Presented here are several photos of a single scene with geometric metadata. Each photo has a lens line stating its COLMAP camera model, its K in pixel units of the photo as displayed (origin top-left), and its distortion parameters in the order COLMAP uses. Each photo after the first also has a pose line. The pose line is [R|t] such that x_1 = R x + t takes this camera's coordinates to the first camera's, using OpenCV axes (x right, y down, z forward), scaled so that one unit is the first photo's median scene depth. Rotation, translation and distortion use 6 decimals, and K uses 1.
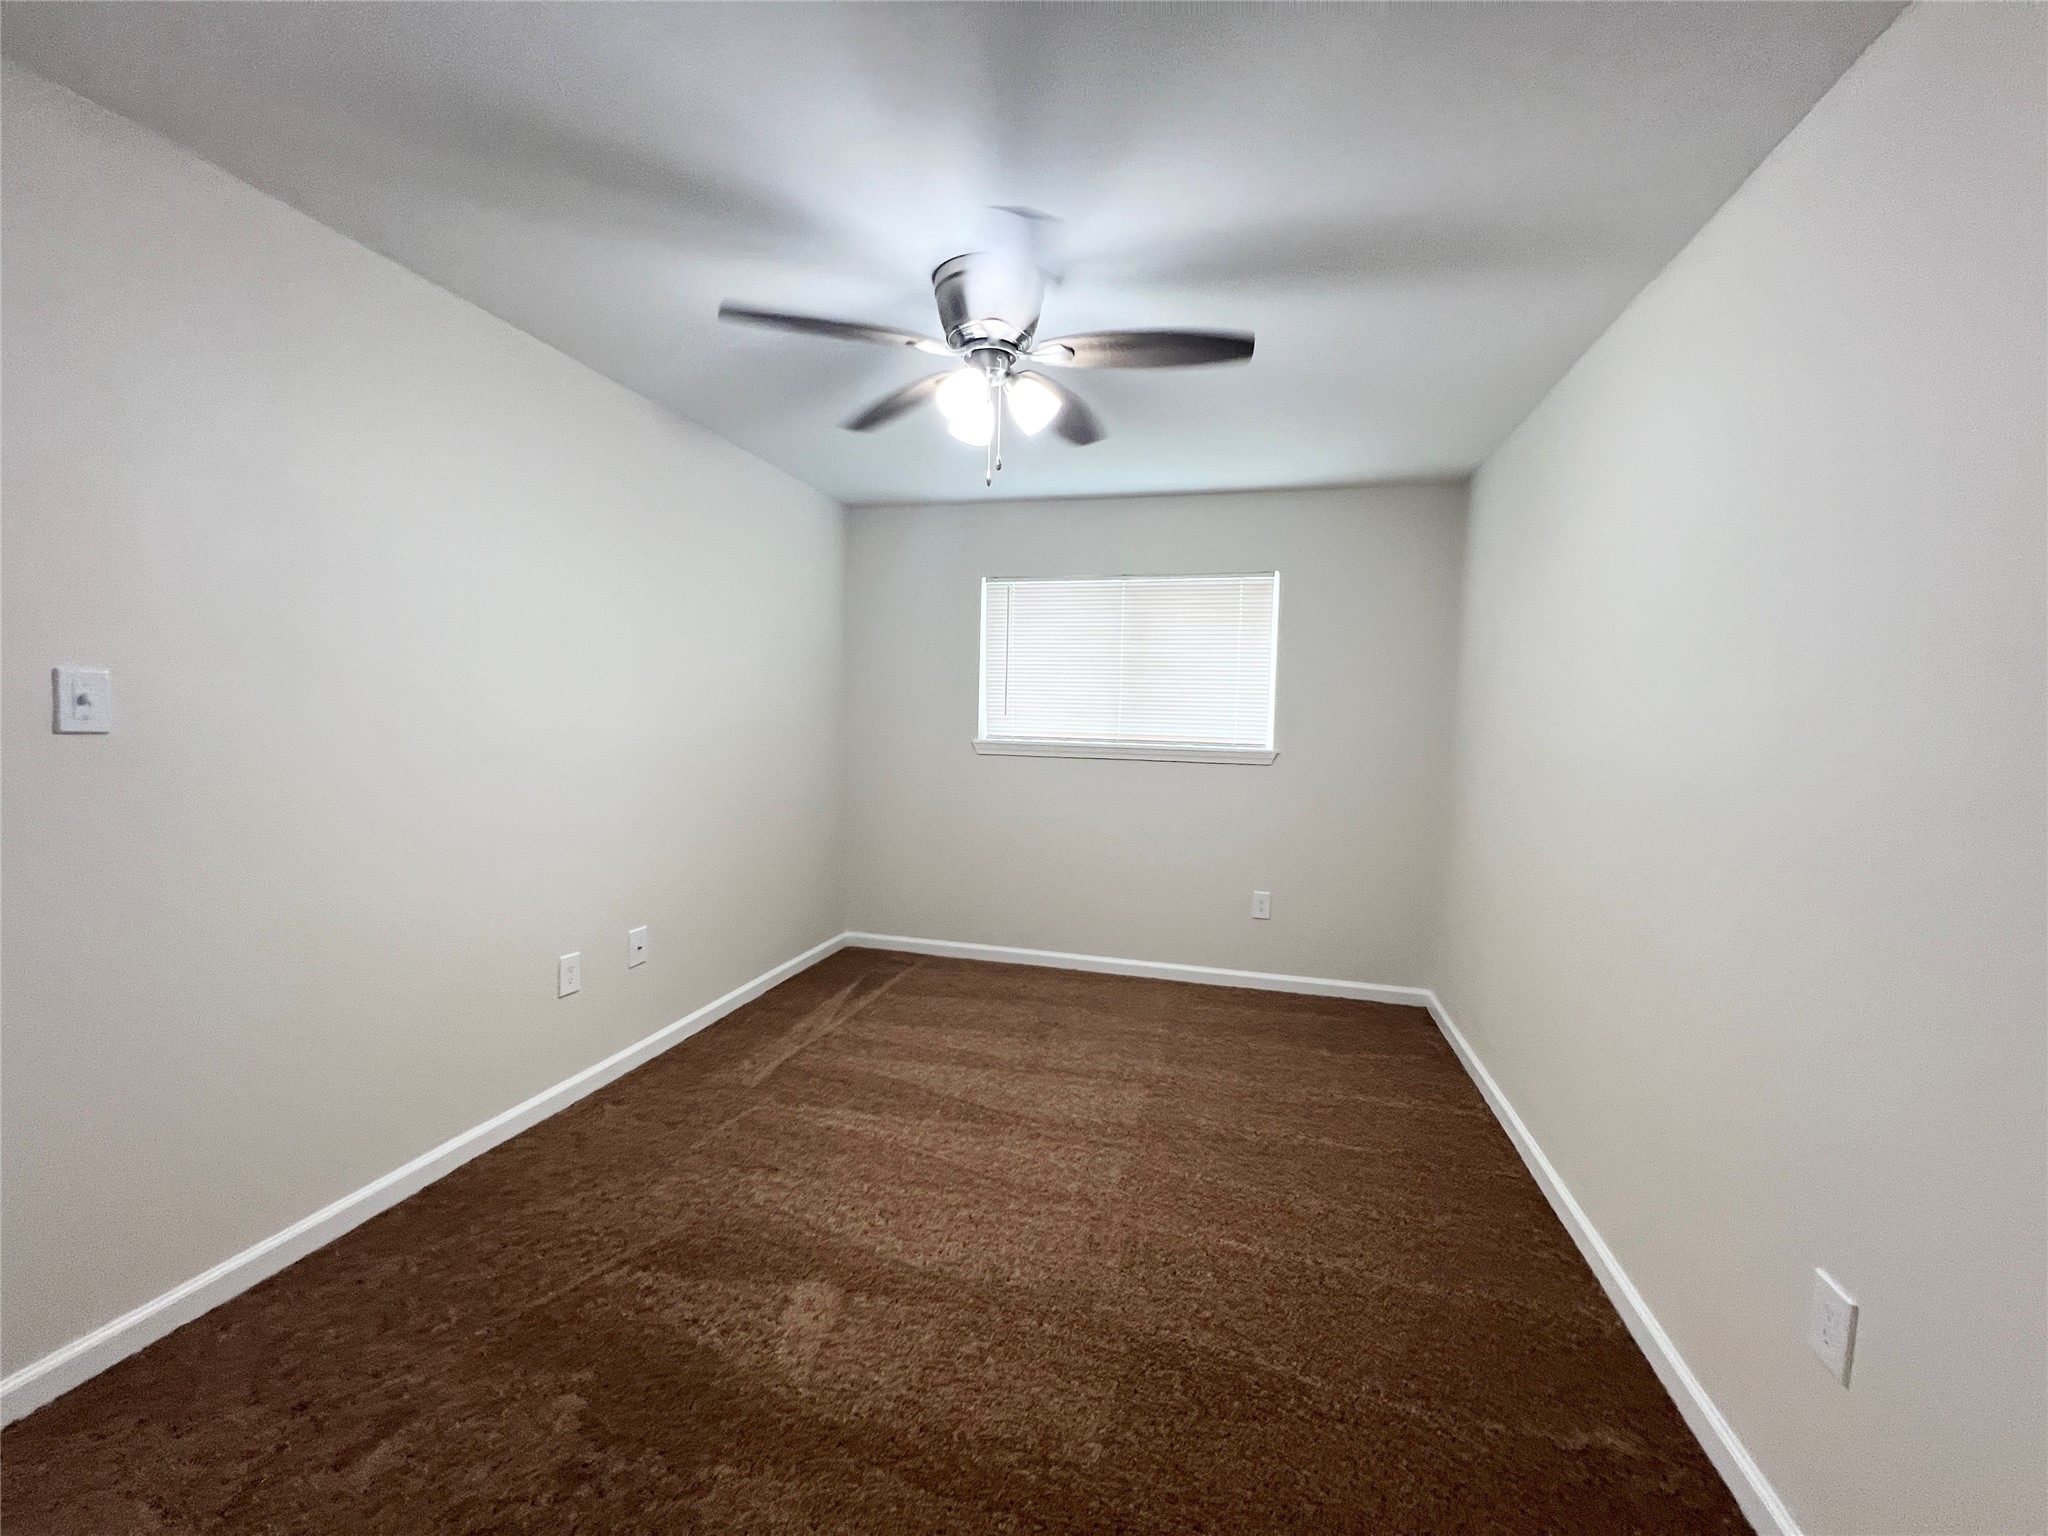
lens RADIAL K [[797.9, 0, 1024.0], [0, 797.9, 768.0], [0, 0, 1]] dist [0.001646, -0.000052]
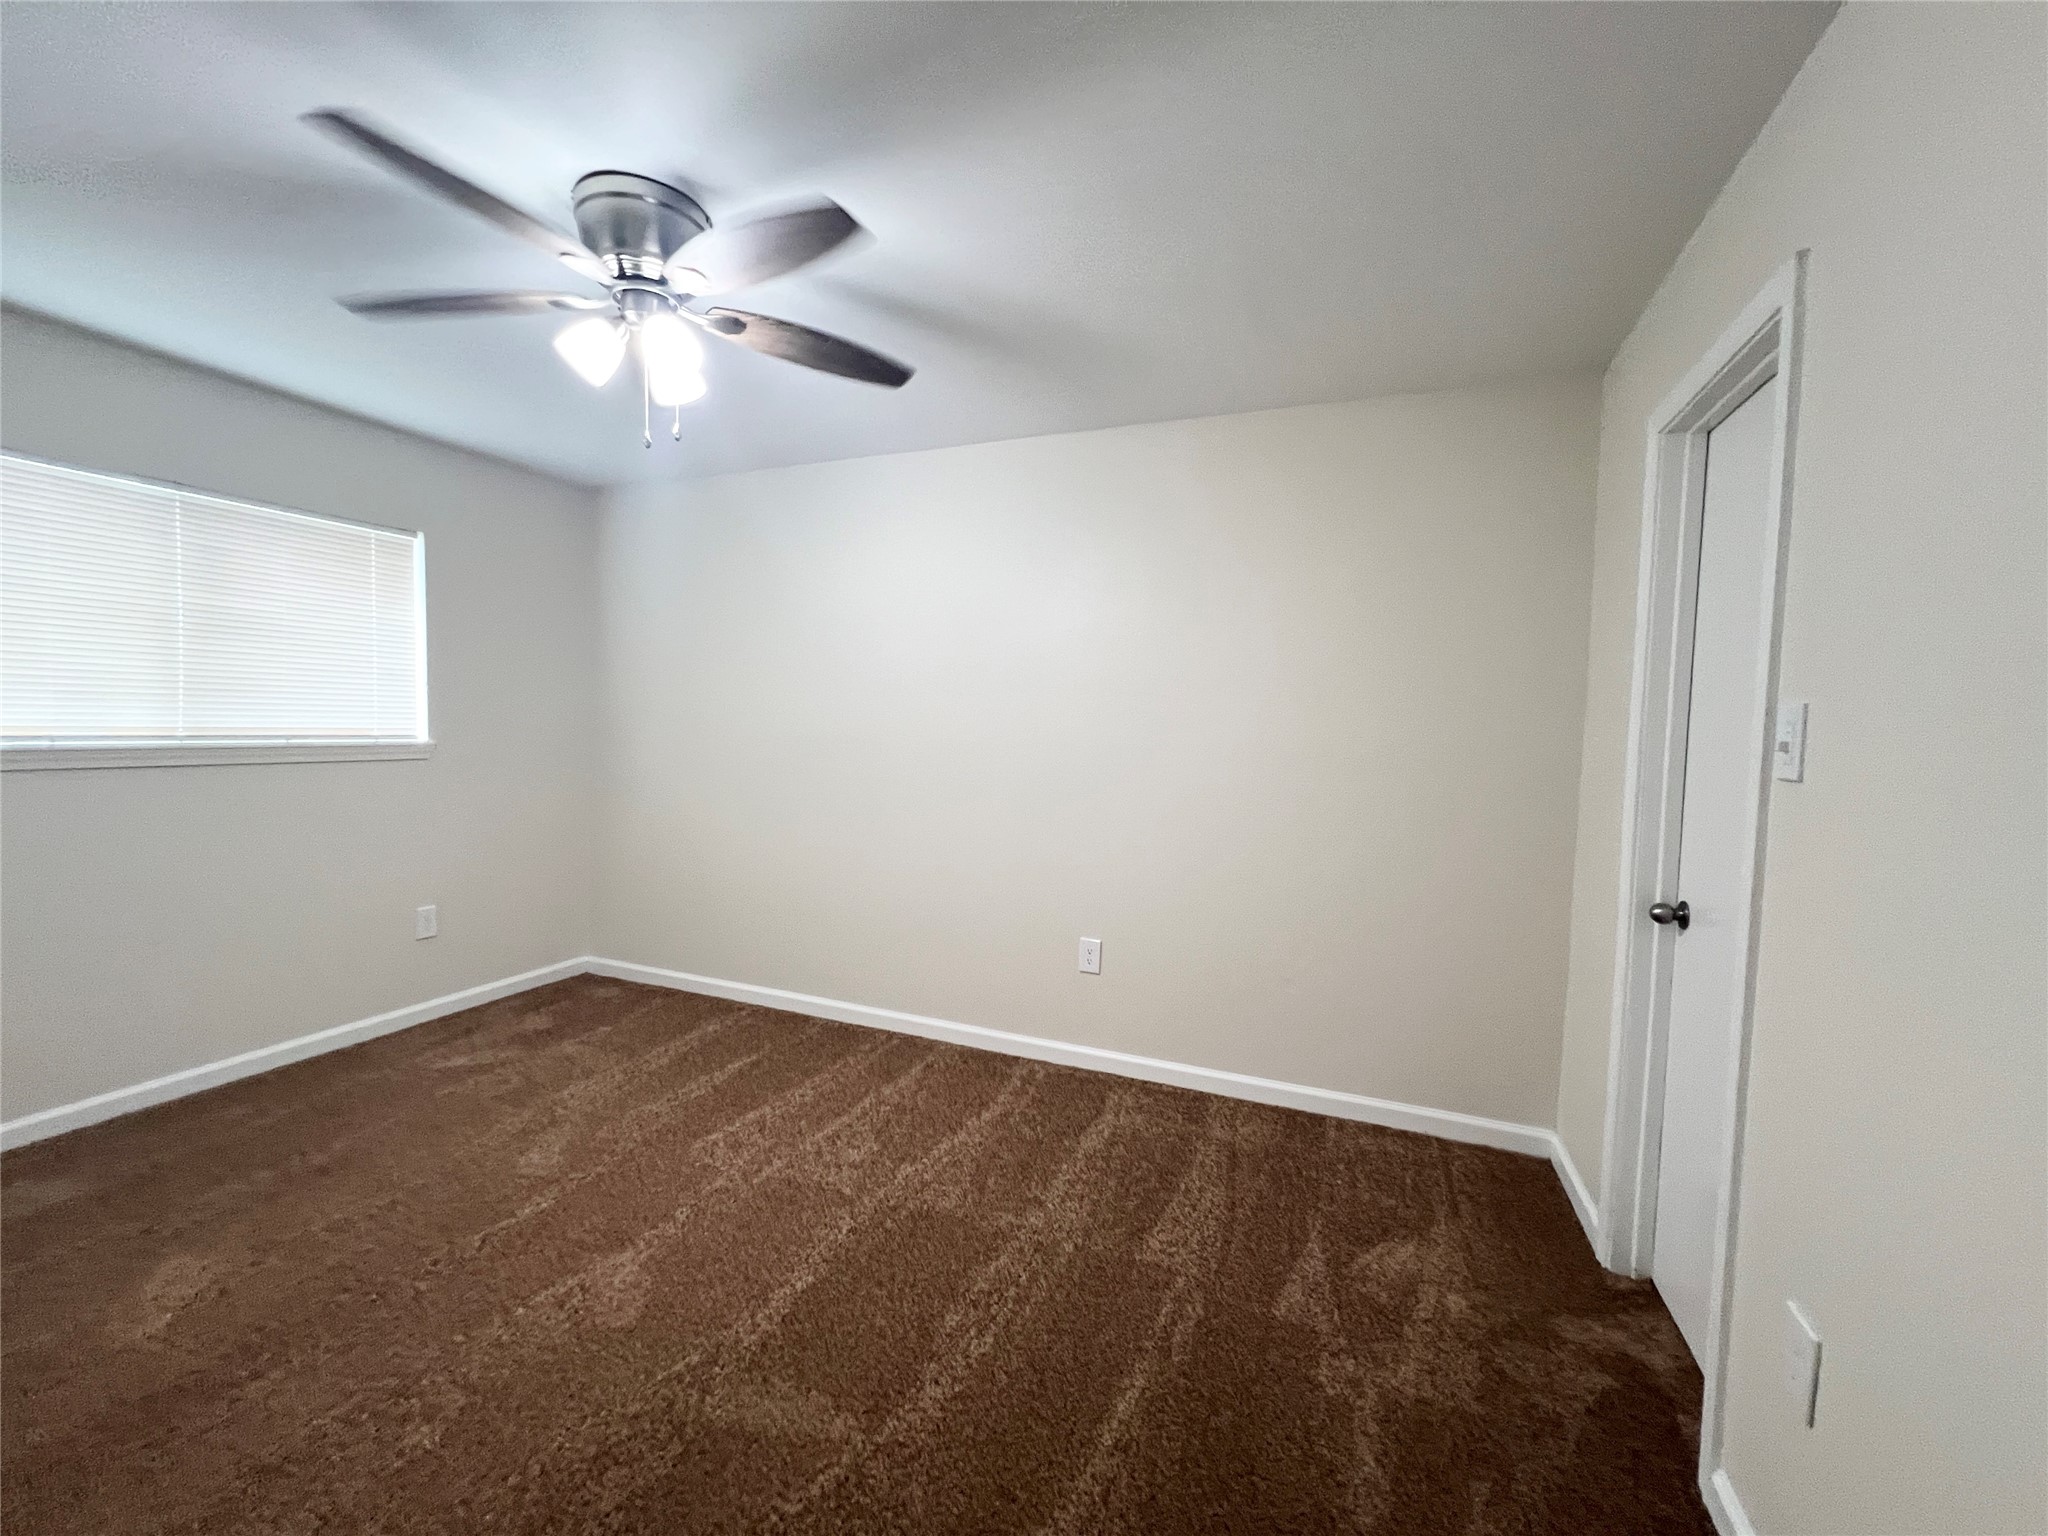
lens RADIAL K [[797.9, 0, 1024.0], [0, 797.9, 768.0], [0, 0, 1]] dist [0.001646, -0.000052]
pose [[0.155872, -0.075710, 0.984872, -0.443679], [0.037794, 0.996785, 0.070644, -0.031076], [-0.987054, 0.026211, 0.158232, 0.226532]]
